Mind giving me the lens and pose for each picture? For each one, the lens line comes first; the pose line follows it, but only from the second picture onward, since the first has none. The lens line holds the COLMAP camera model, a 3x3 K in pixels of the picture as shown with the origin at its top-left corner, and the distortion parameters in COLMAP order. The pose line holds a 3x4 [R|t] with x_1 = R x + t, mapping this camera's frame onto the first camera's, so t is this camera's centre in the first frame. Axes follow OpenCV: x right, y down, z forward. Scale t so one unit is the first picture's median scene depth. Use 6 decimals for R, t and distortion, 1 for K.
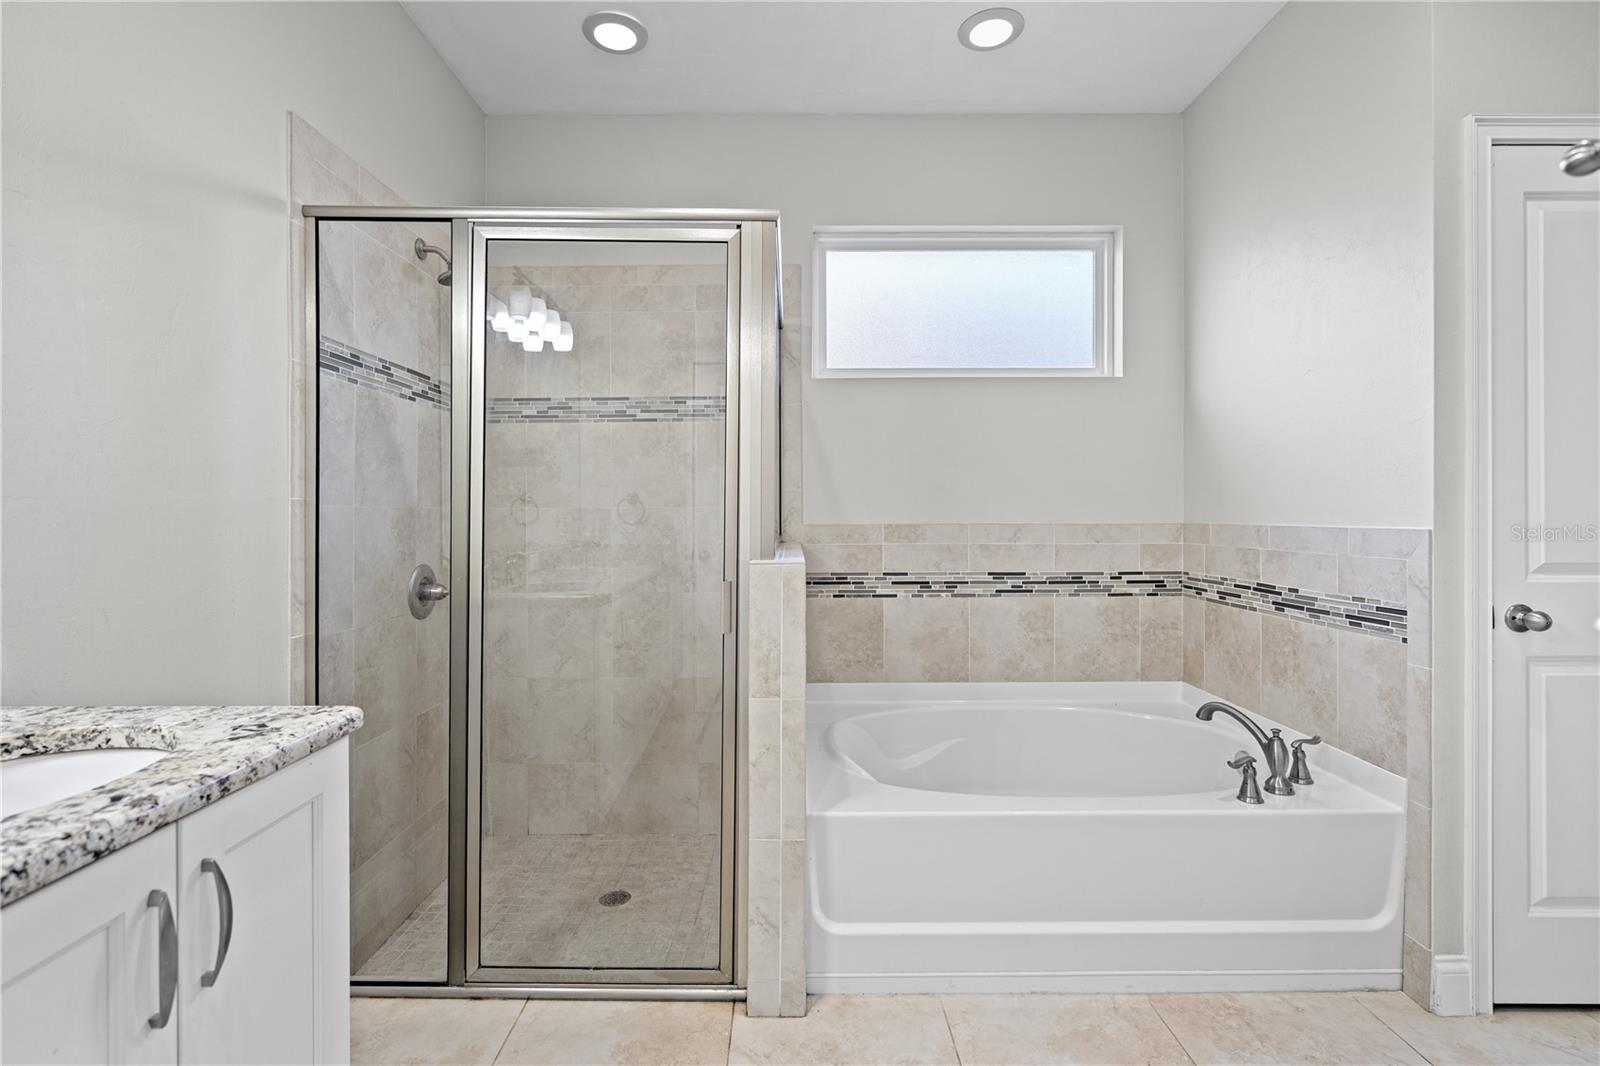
lens RADIAL K [[743.1, 0, 794.2], [0, 743.1, 520.3], [0, 0, 1]] dist [-0.002515, 0.001594]
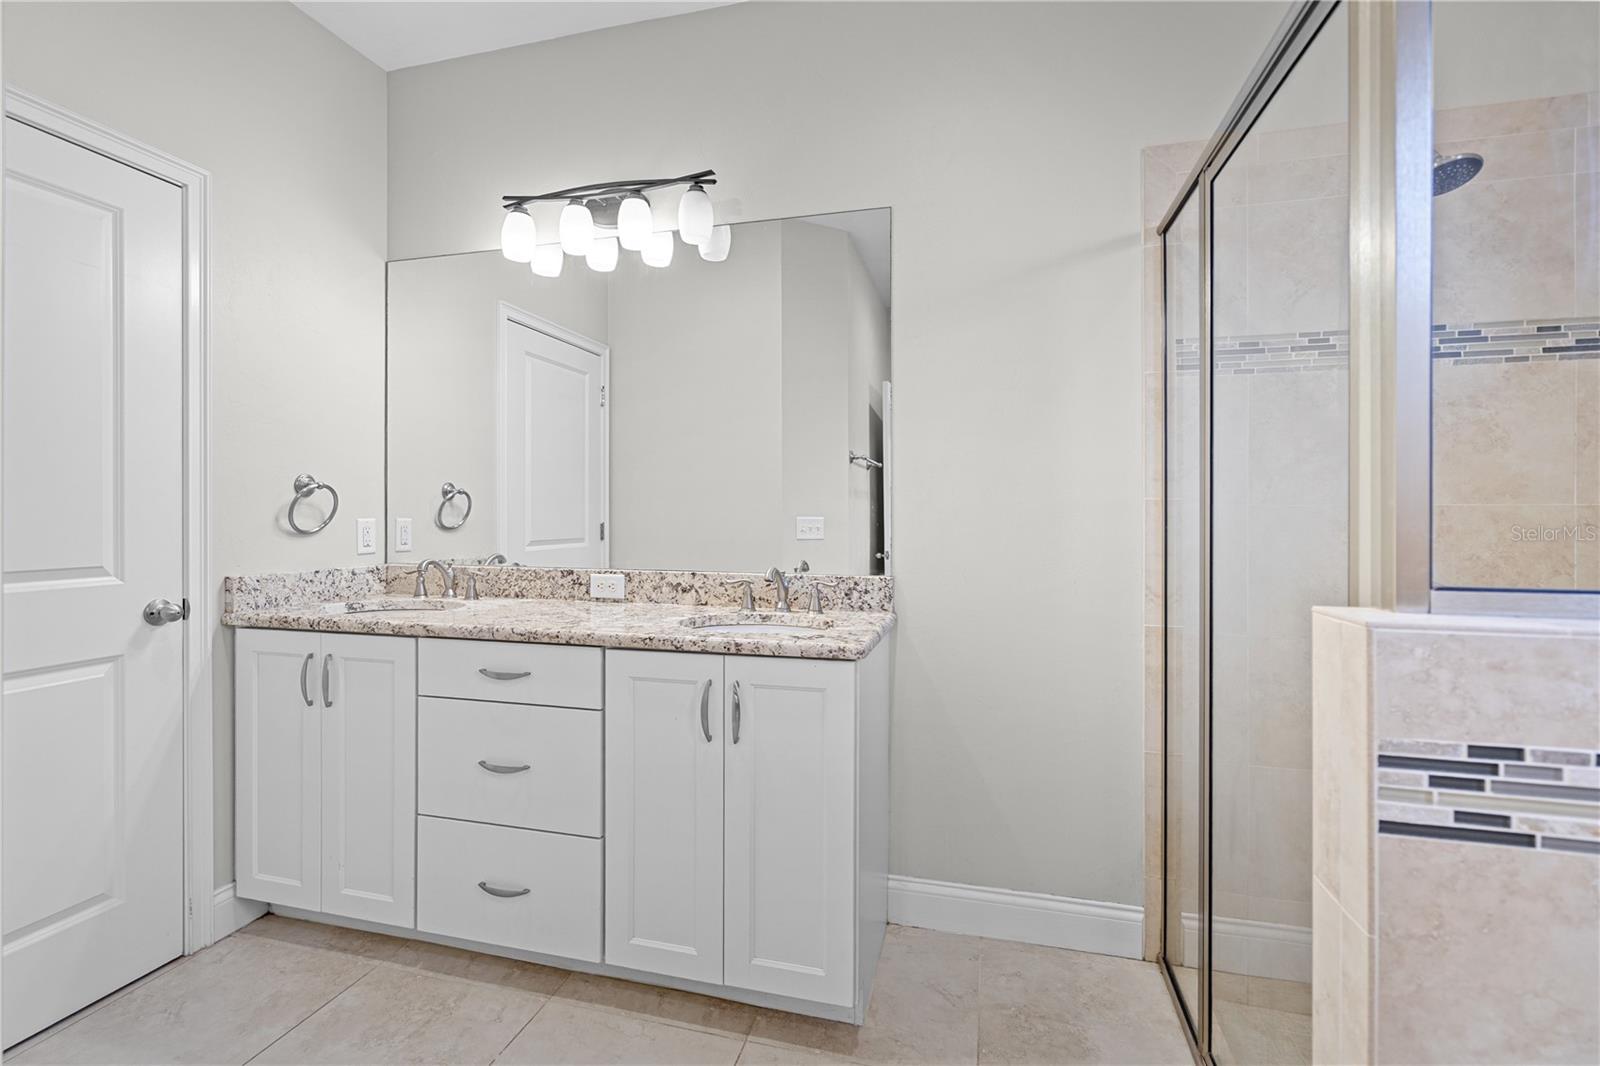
lens RADIAL K [[743.1, 0, 792.6], [0, 743.1, 522.8], [0, 0, 1]] dist [-0.002515, 0.001594]
pose [[-0.265626, 0.001872, -0.964074, 0.454030], [-0.012737, 0.999904, 0.005451, 0.005608], [0.963992, 0.013728, -0.265577, 0.689437]]
